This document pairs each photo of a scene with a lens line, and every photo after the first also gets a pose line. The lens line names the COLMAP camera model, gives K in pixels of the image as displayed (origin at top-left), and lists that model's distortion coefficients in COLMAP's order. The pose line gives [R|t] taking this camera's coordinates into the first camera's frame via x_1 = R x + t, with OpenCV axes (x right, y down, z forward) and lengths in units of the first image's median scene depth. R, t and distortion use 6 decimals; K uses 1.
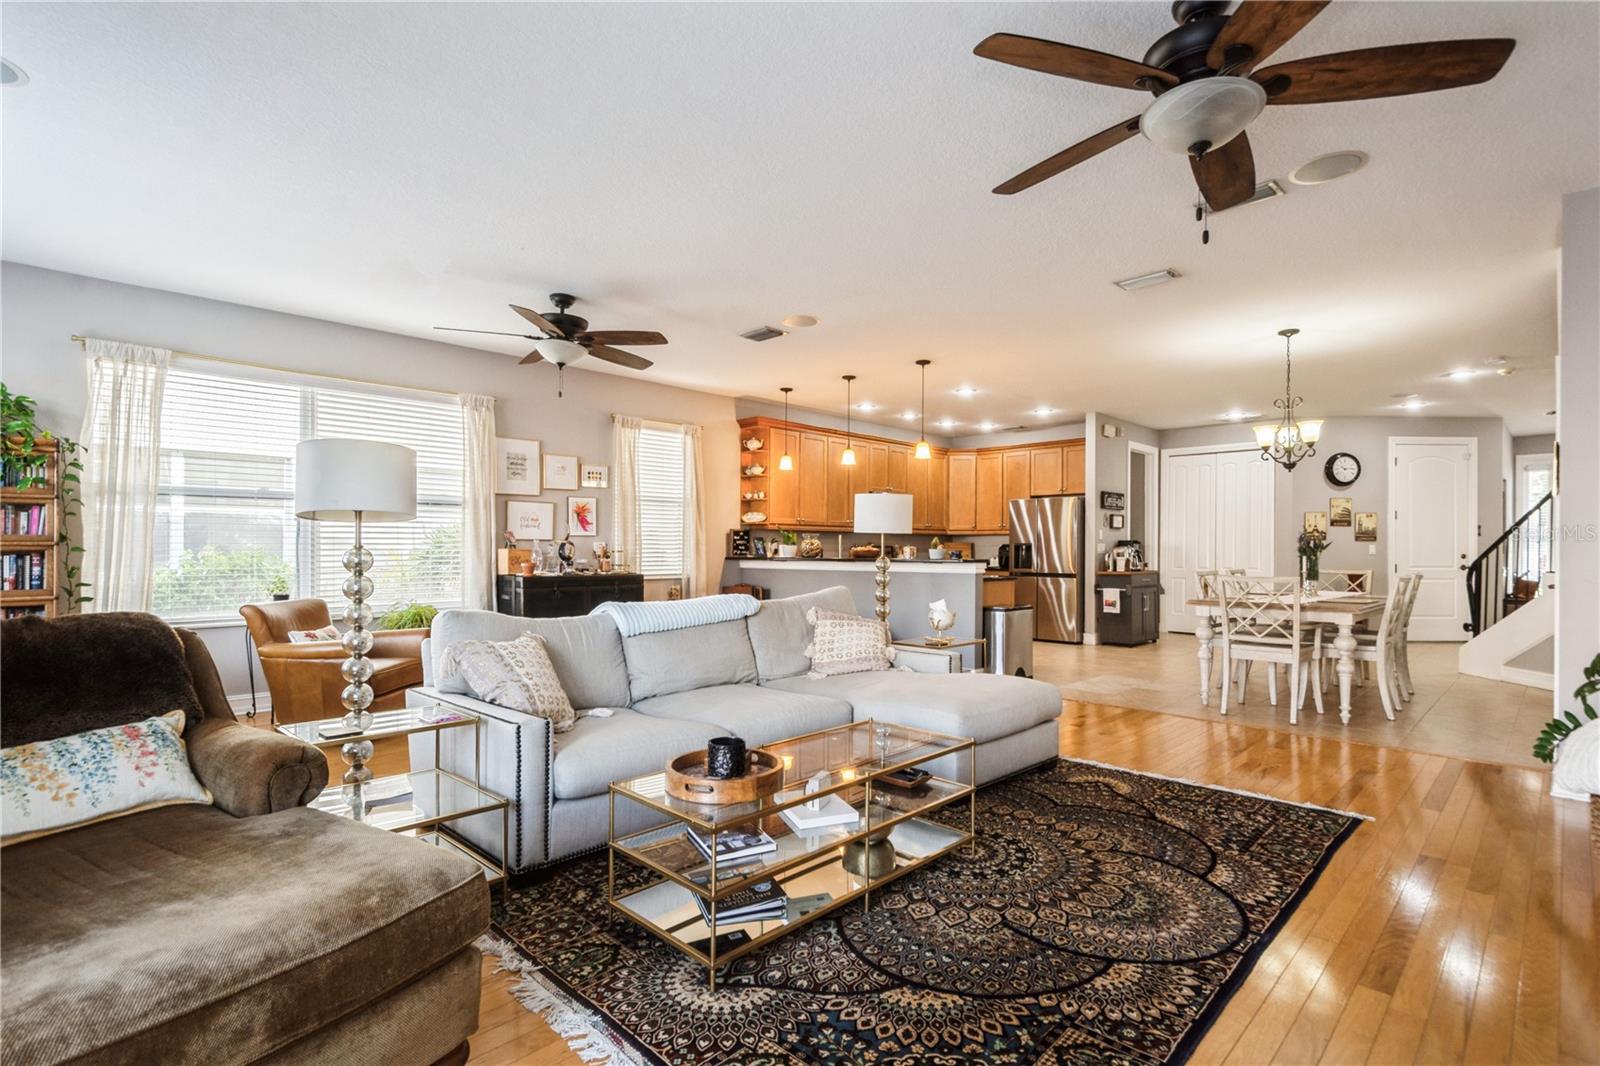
lens RADIAL K [[762.2, 0, 820.1], [0, 762.2, 556.0], [0, 0, 1]] dist [0.014201, -0.010139]
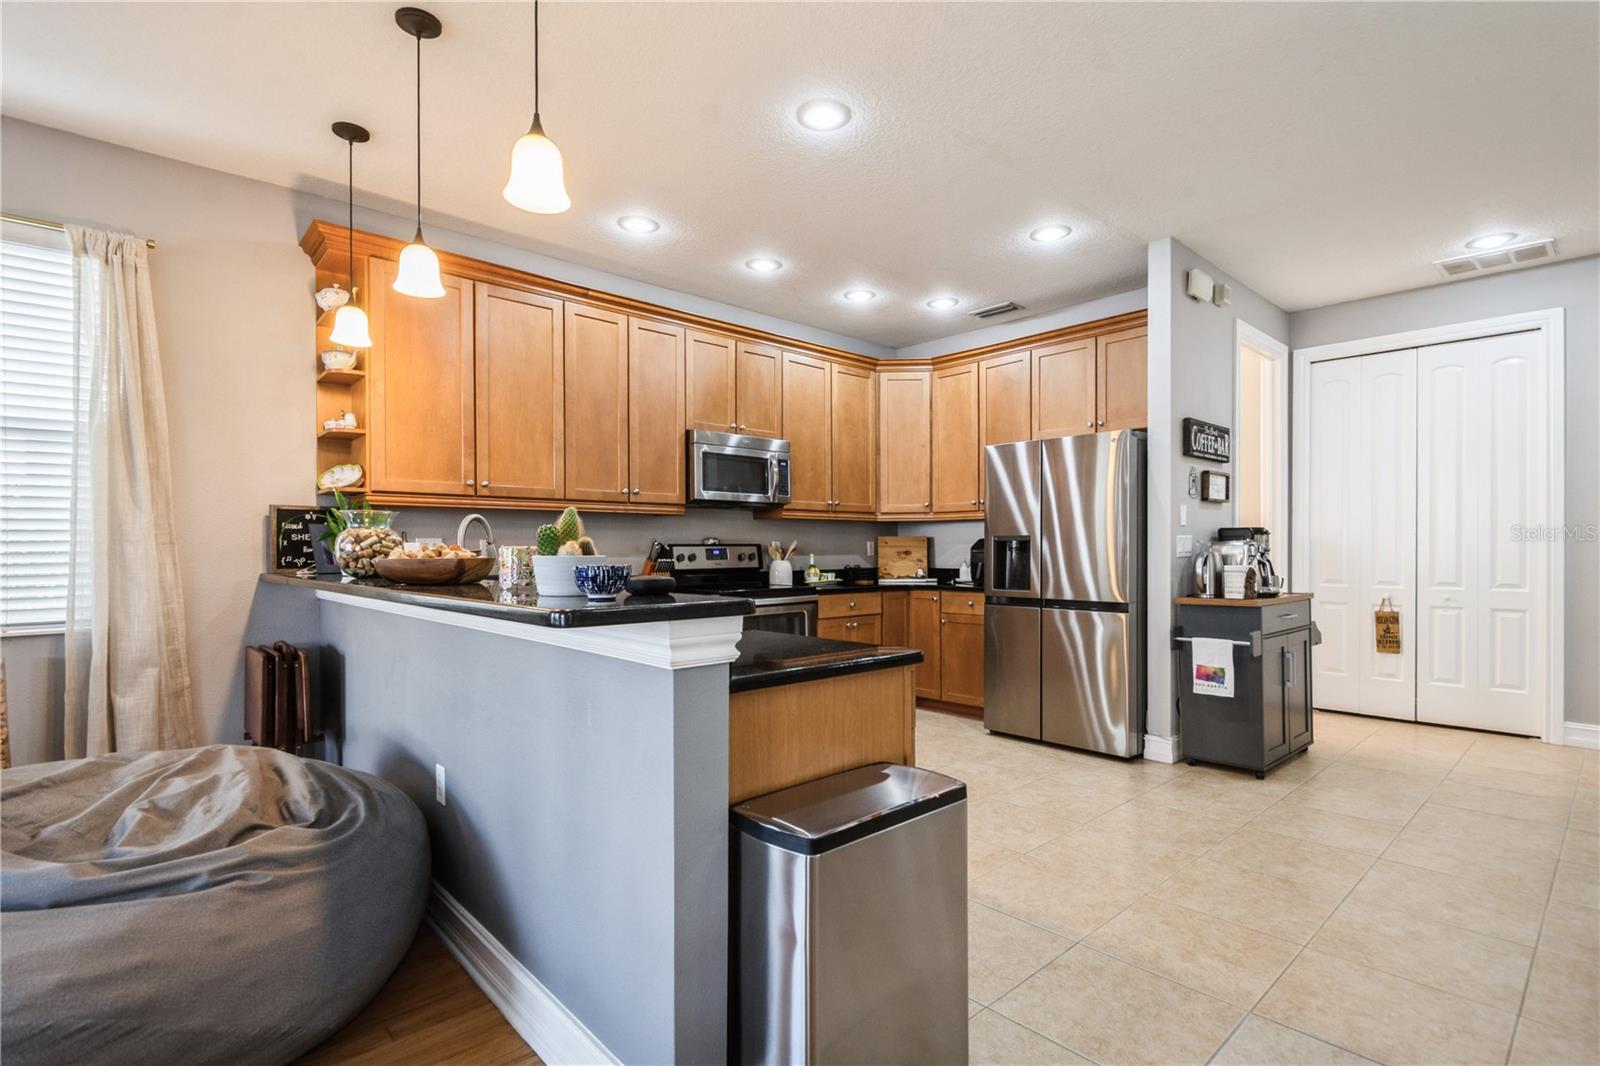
lens RADIAL K [[762.2, 0, 806.0], [0, 762.2, 561.4], [0, 0, 1]] dist [0.014201, -0.010139]
pose [[0.998790, -0.006561, -0.048736, 0.175984], [0.006978, 0.999940, 0.008391, -0.006499], [0.048678, -0.008721, 0.998776, 0.566173]]
